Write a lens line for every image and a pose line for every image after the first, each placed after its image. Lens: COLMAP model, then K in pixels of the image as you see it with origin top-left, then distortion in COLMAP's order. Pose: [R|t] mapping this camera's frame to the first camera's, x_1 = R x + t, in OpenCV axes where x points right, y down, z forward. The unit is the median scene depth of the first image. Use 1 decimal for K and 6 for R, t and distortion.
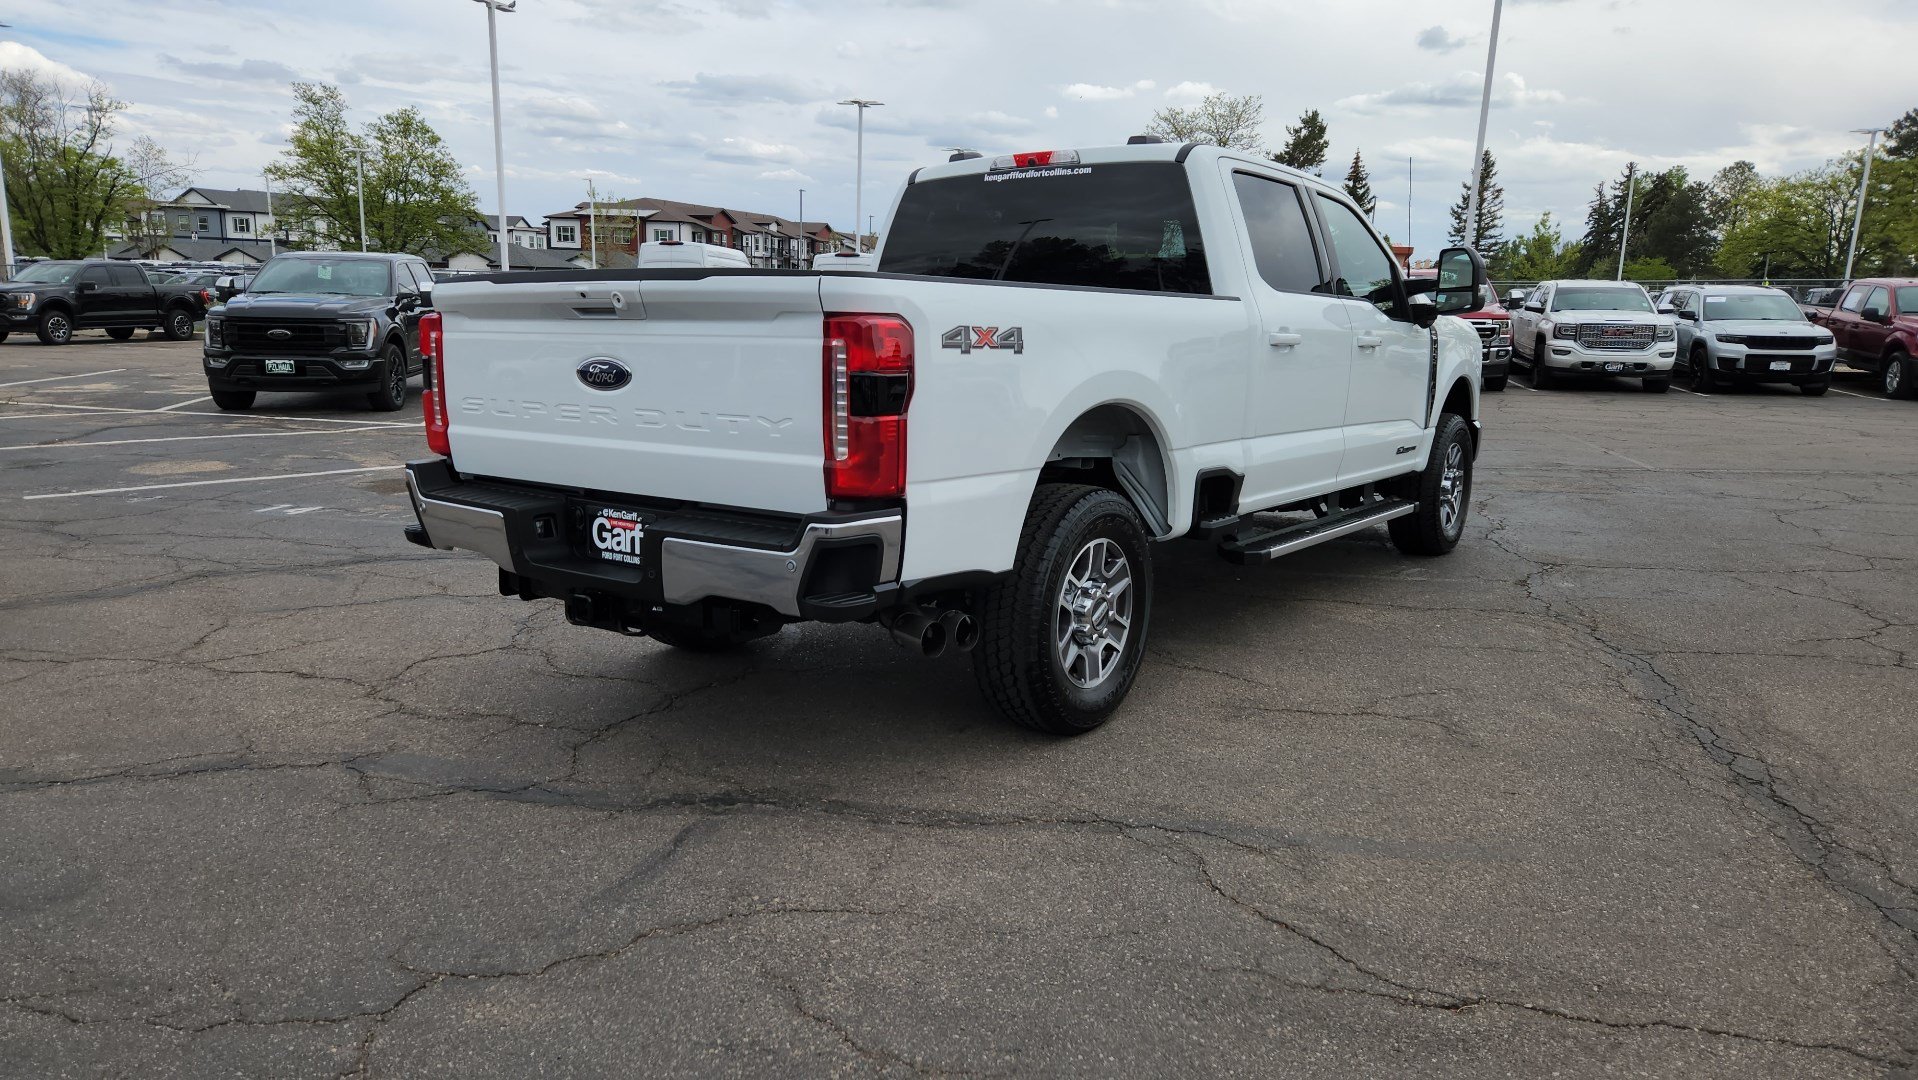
lens RADIAL K [[1285.4, 0, 903.6], [0, 1285.4, 546.6], [0, 0, 1]] dist [0.071830, -0.055208]
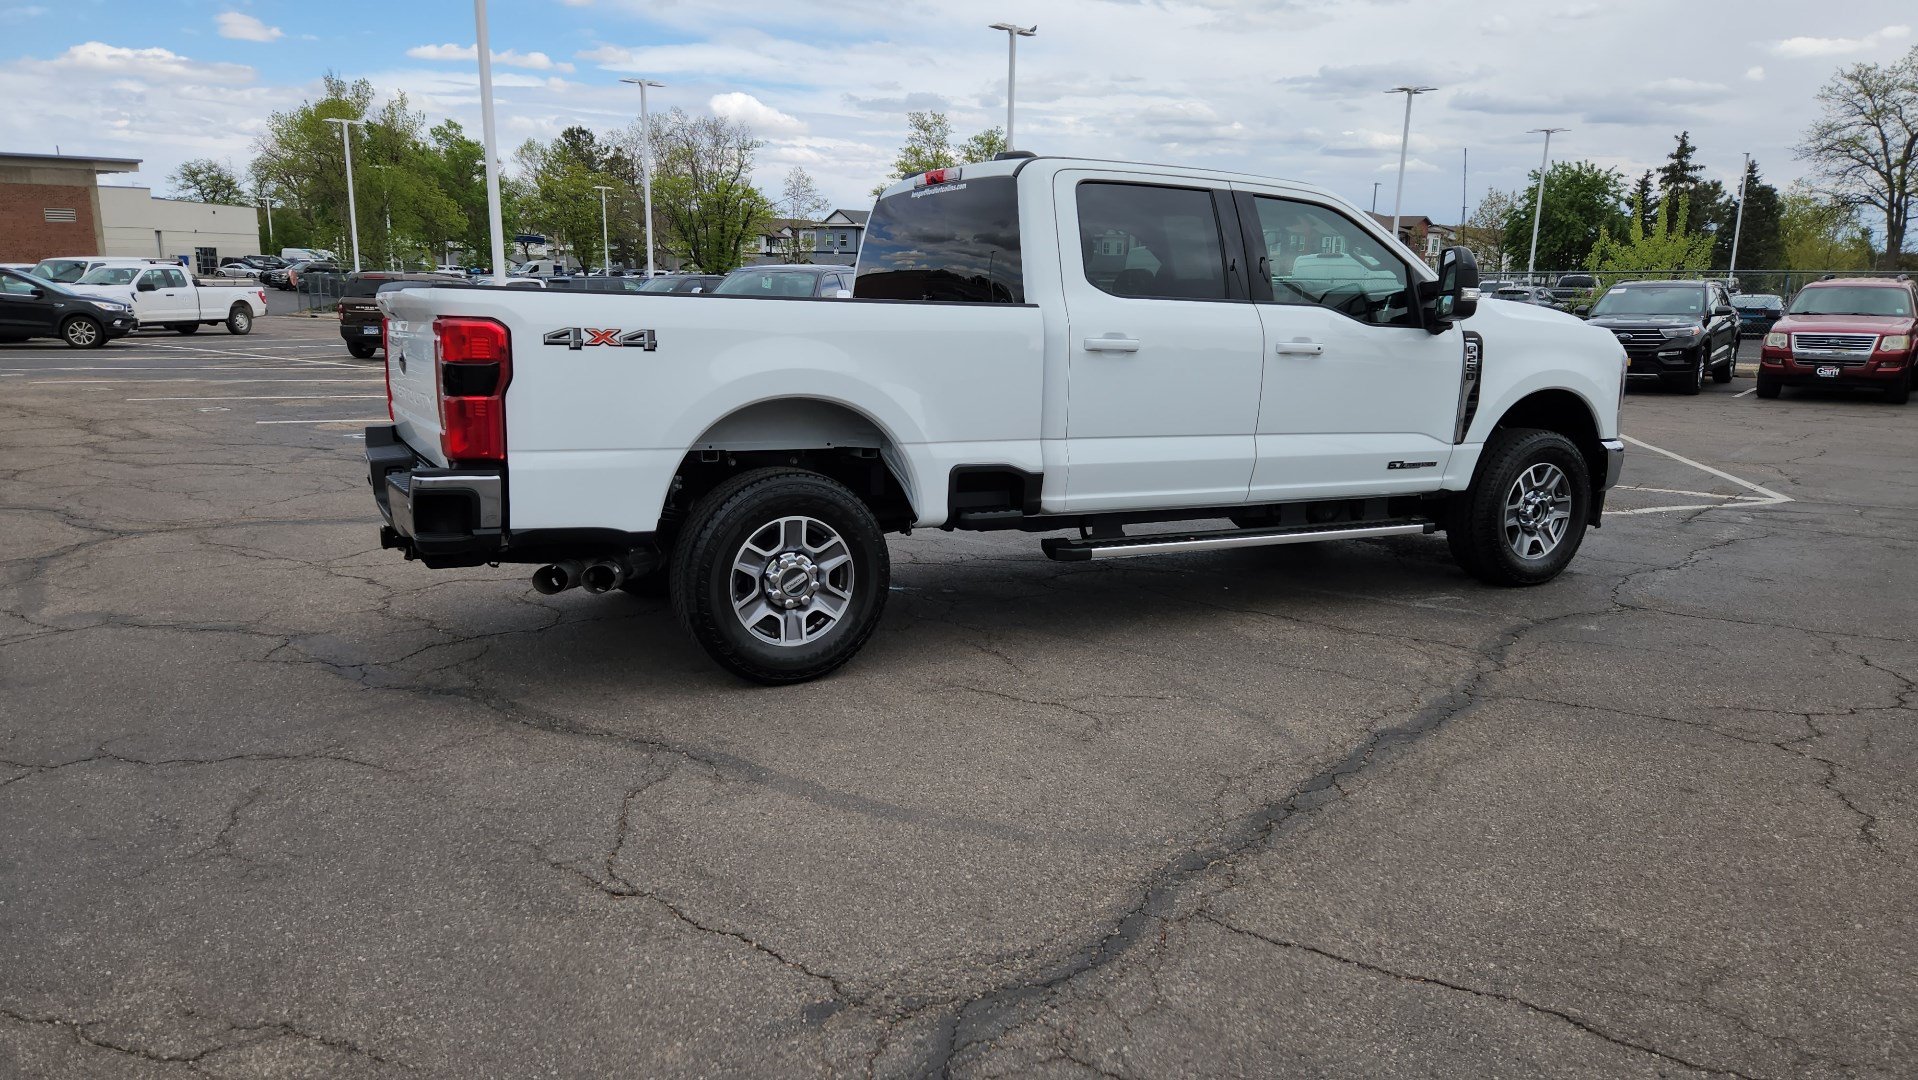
lens RADIAL K [[1276.0, 0, 915.3], [0, 1276.0, 549.6], [0, 0, 1]] dist [0.074449, -0.057313]
pose [[0.901907, 0.079269, -0.424595, 0.540549], [-0.078263, 0.996735, 0.019842, -0.005517], [0.424782, 0.015335, 0.905166, 0.014754]]
